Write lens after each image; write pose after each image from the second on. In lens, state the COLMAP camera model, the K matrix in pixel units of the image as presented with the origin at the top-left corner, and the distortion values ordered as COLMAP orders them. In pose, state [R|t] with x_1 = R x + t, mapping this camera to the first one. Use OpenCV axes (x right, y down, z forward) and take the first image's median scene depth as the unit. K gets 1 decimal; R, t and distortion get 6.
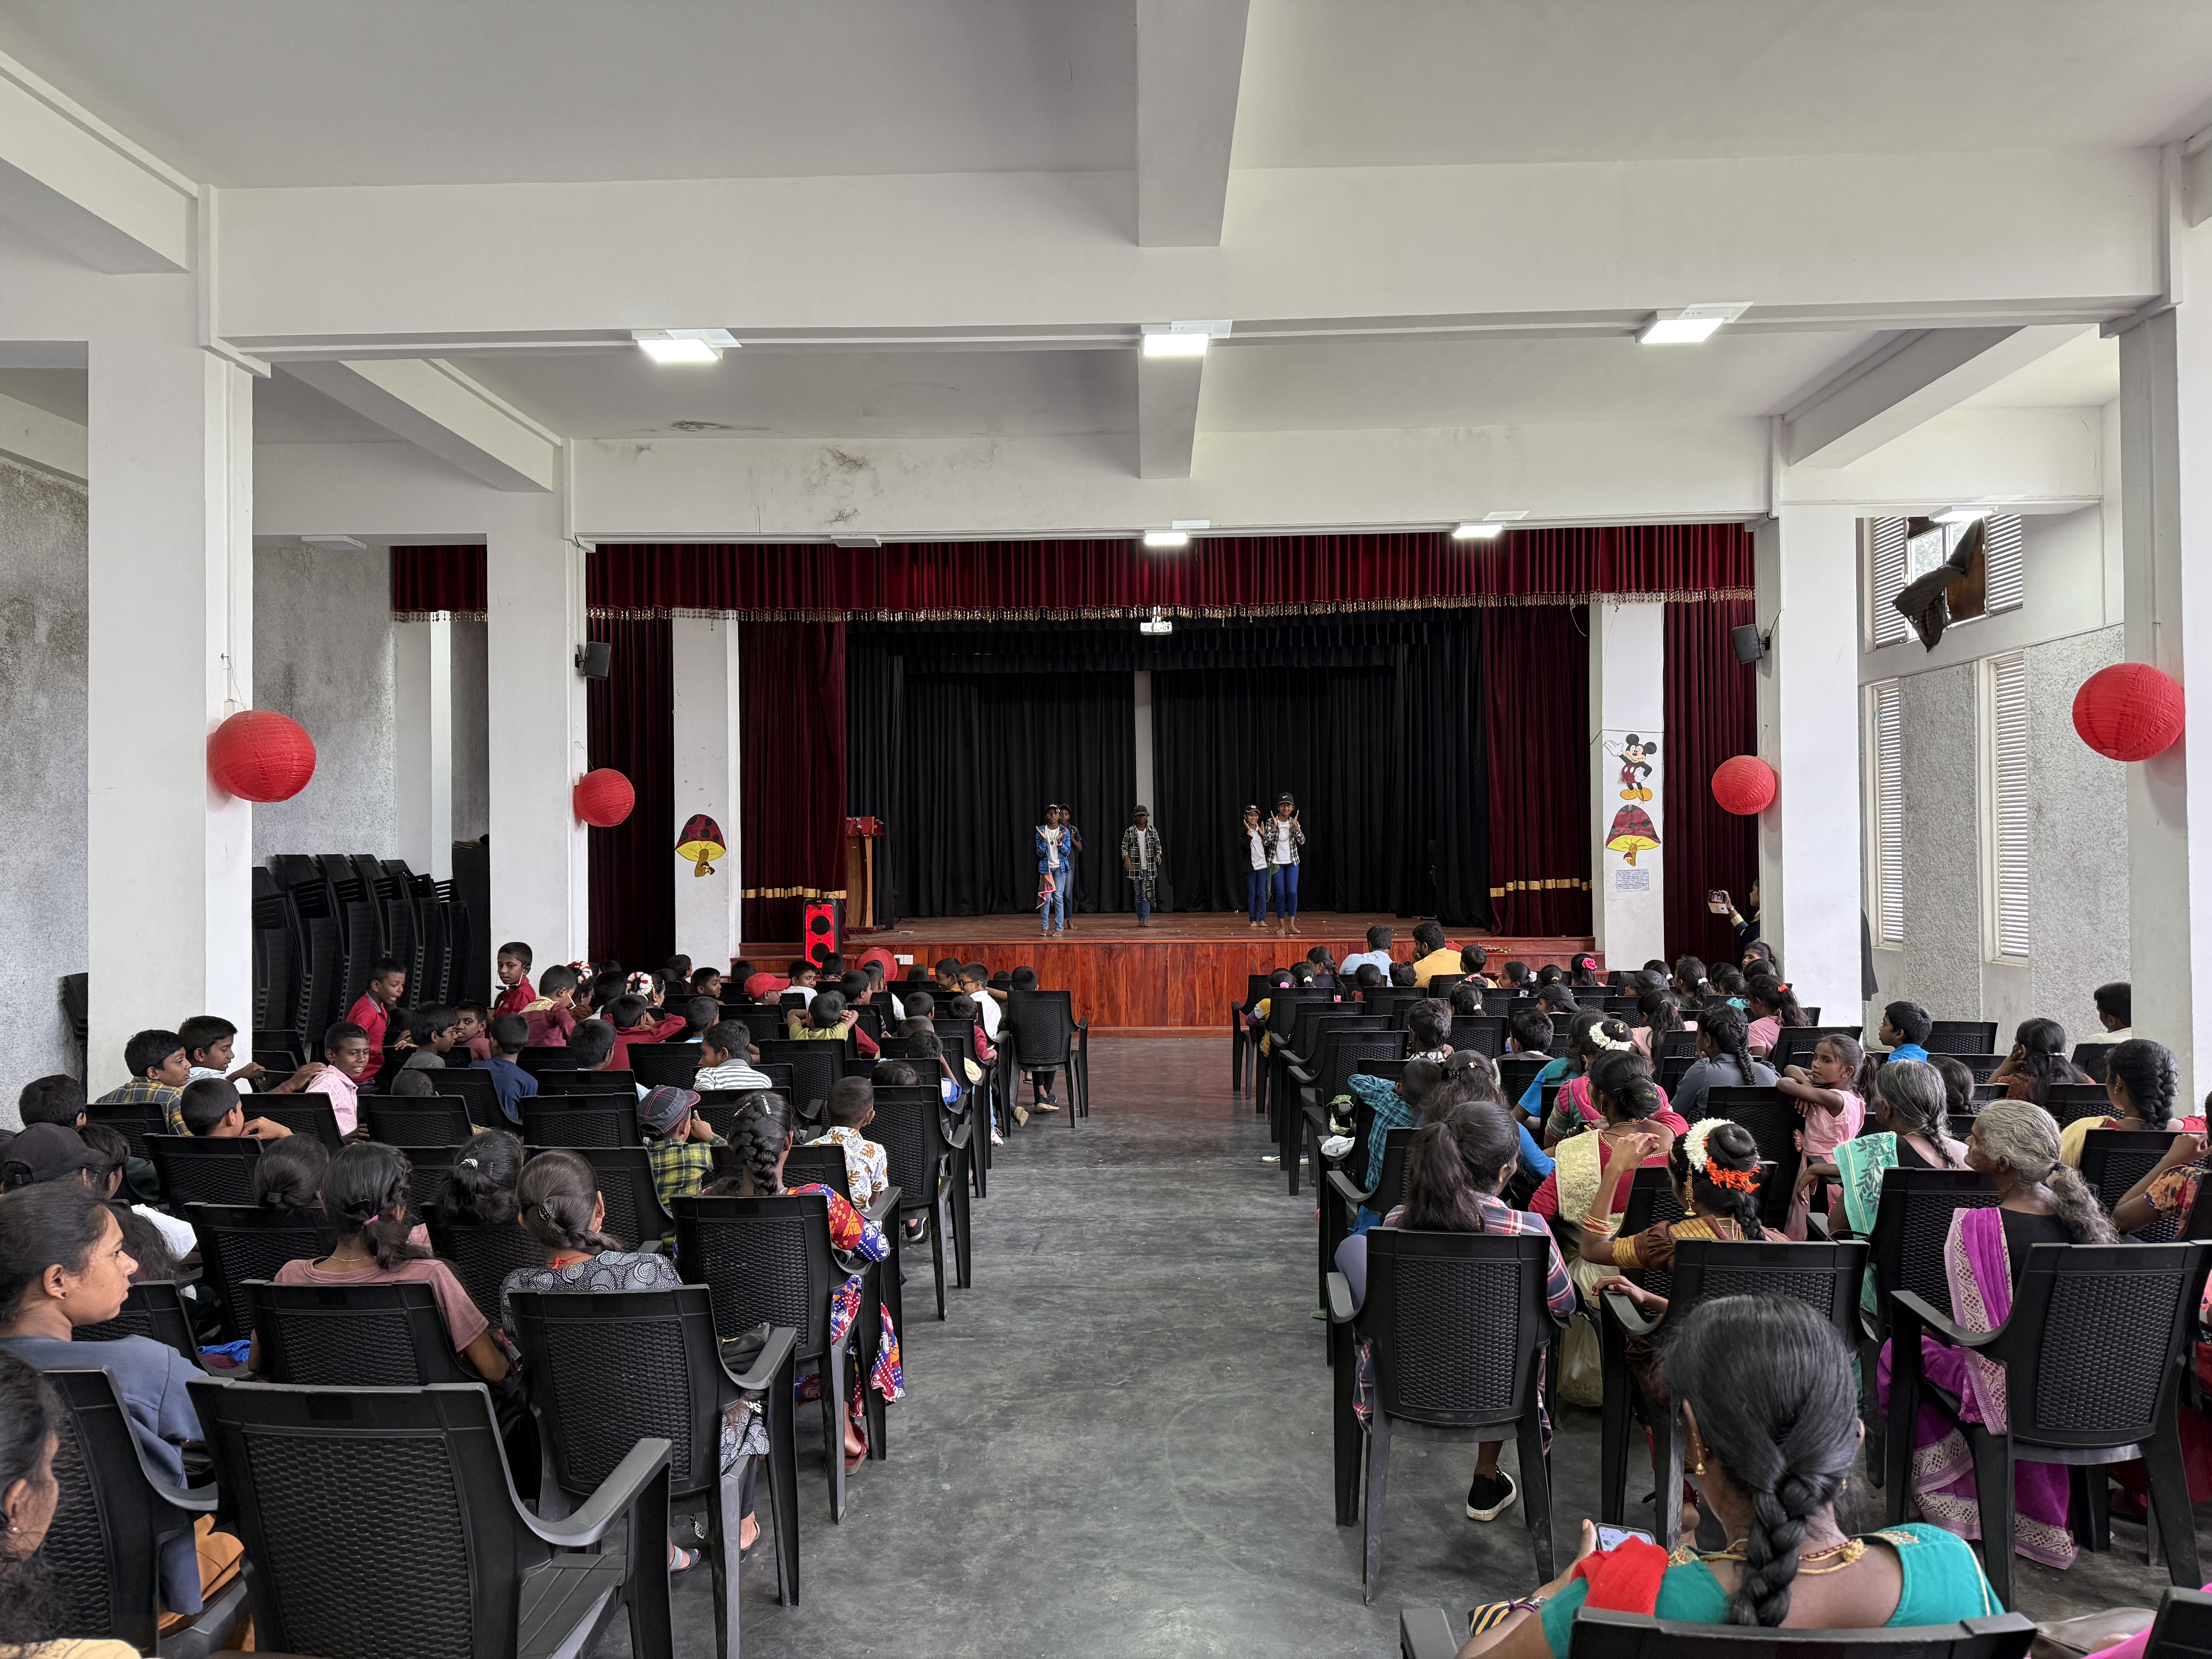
lens RADIAL K [[1535.7, 0, 1100.0], [0, 1535.7, 840.1], [0, 0, 1]] dist [0.010029, 0.000893]
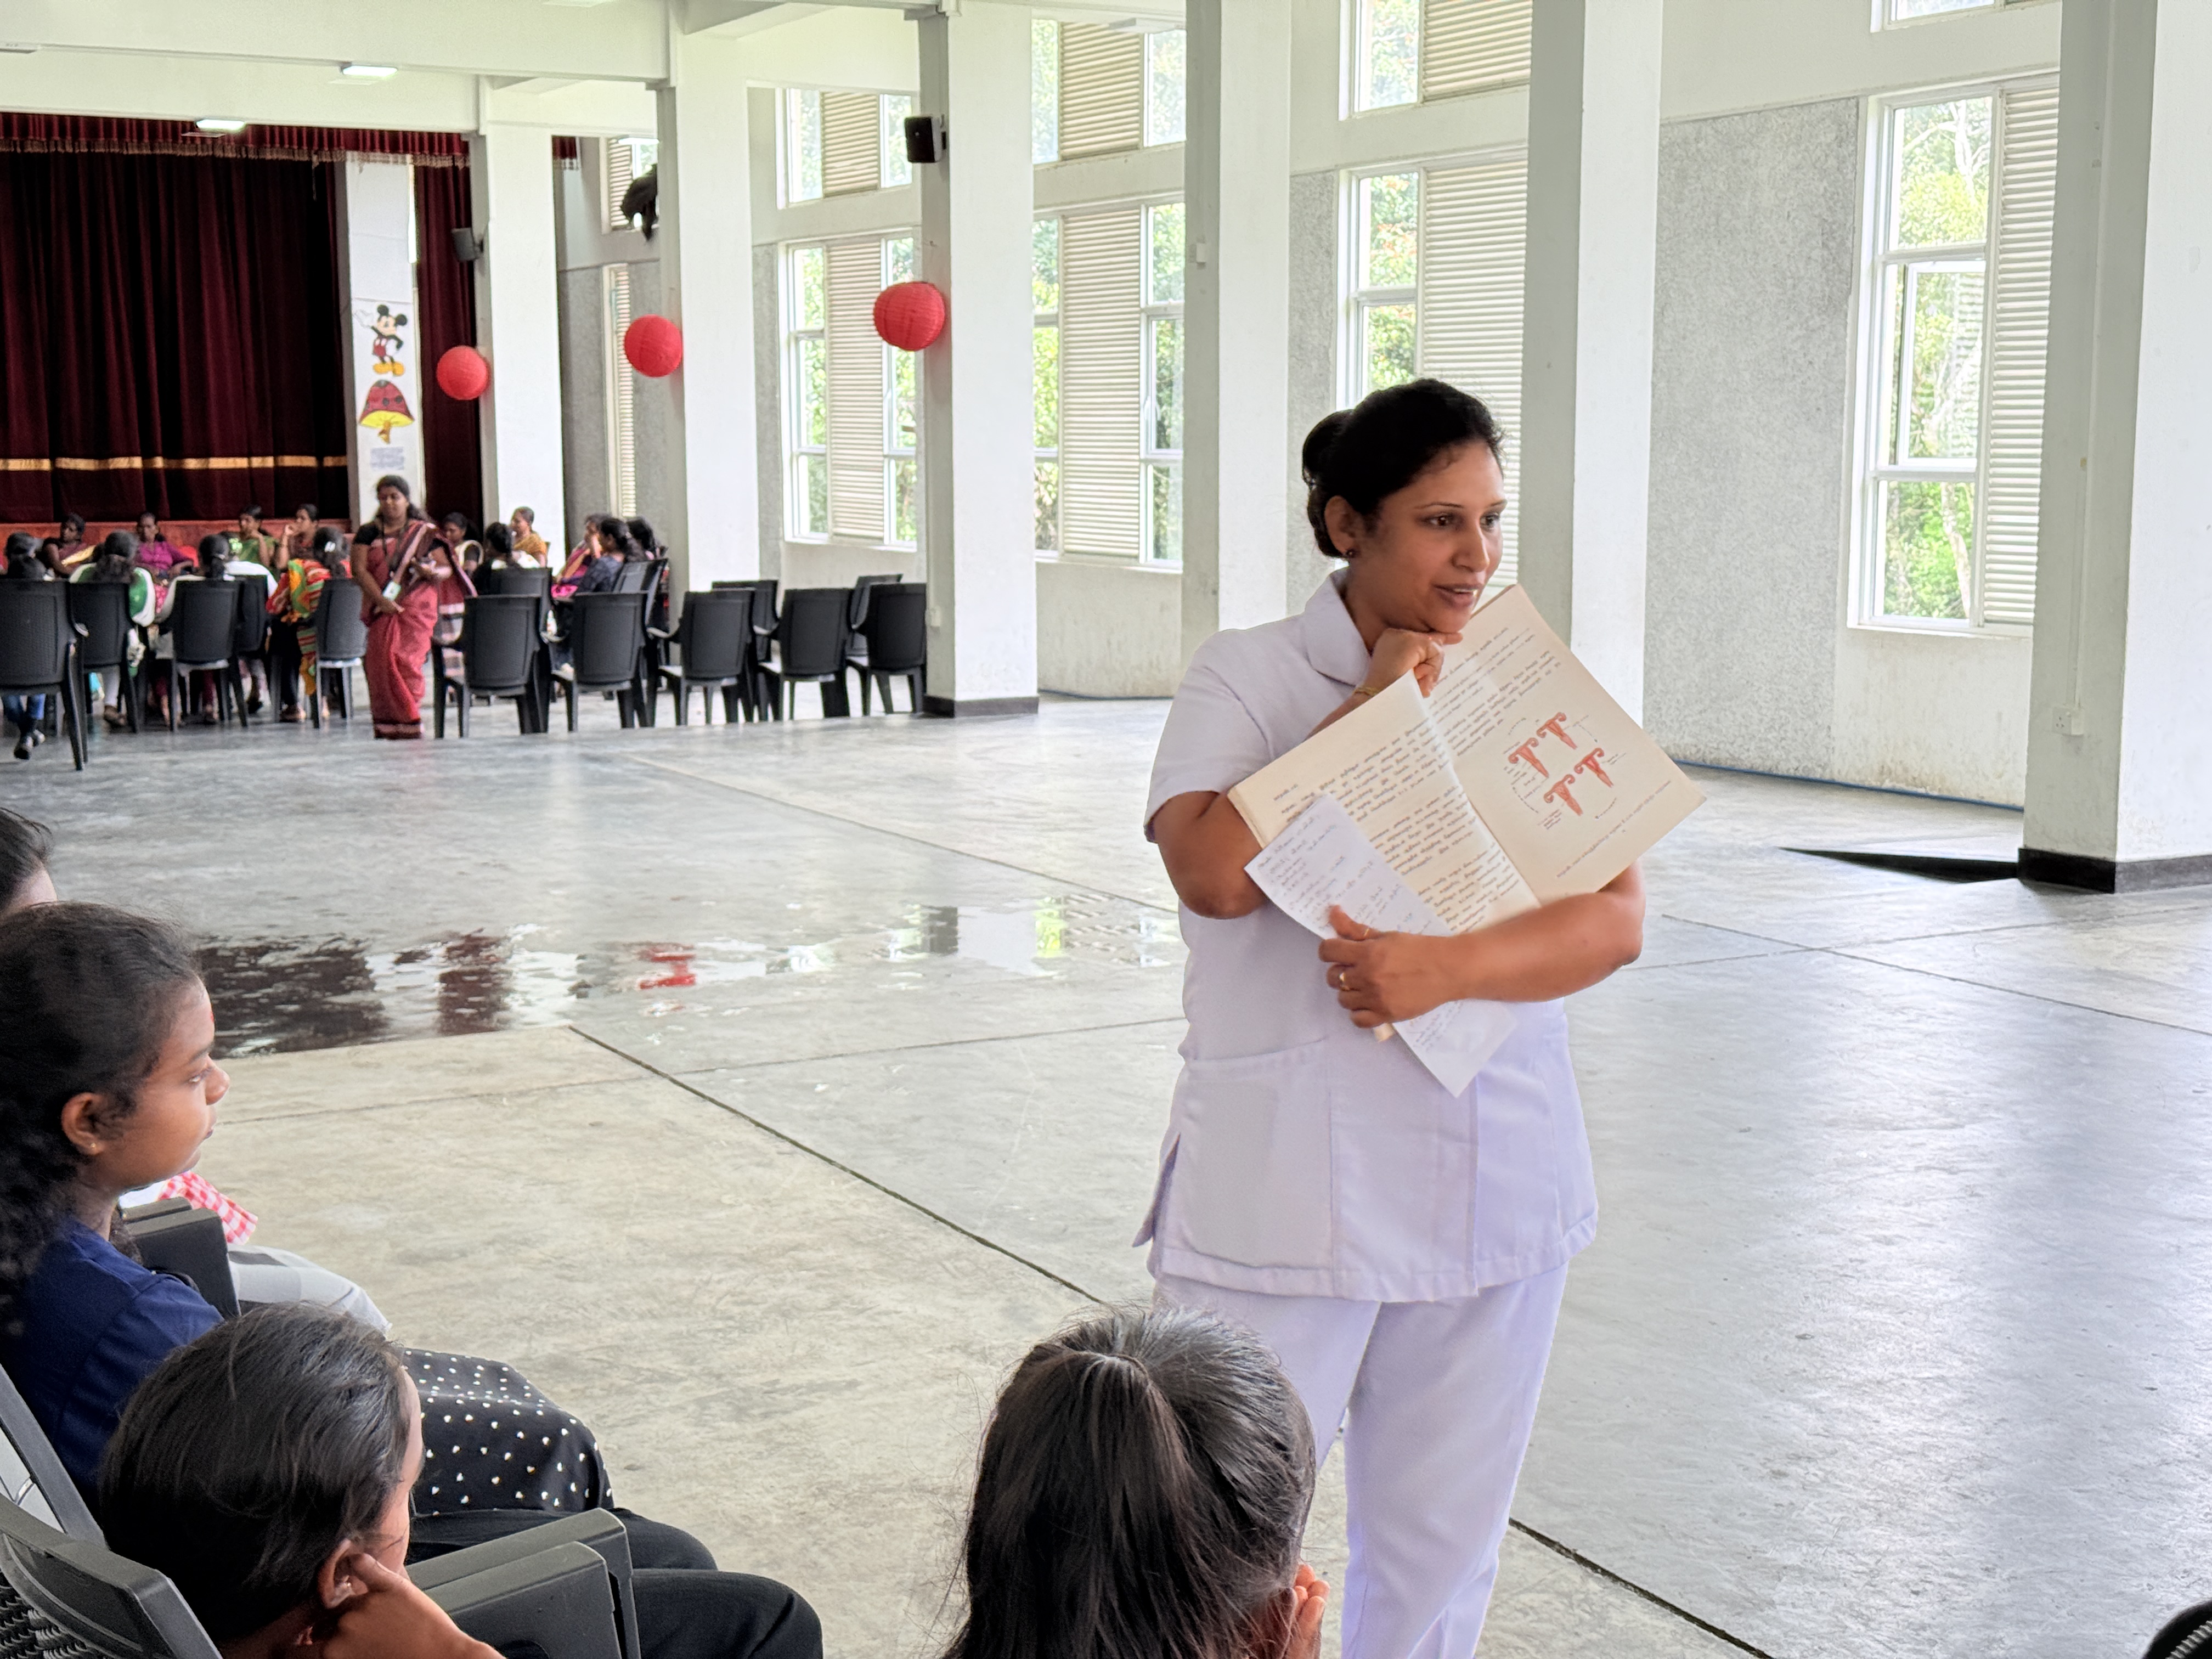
lens RADIAL K [[3098.1, 0, 1104.1], [0, 3098.1, 837.6], [0, 0, 1]] dist [0.040227, 0.000000]
pose [[0.864367, -0.070025, 0.497962, -0.253225], [-0.002927, 0.989539, 0.144233, -0.021190], [-0.502853, -0.126128, 0.855120, -0.924853]]
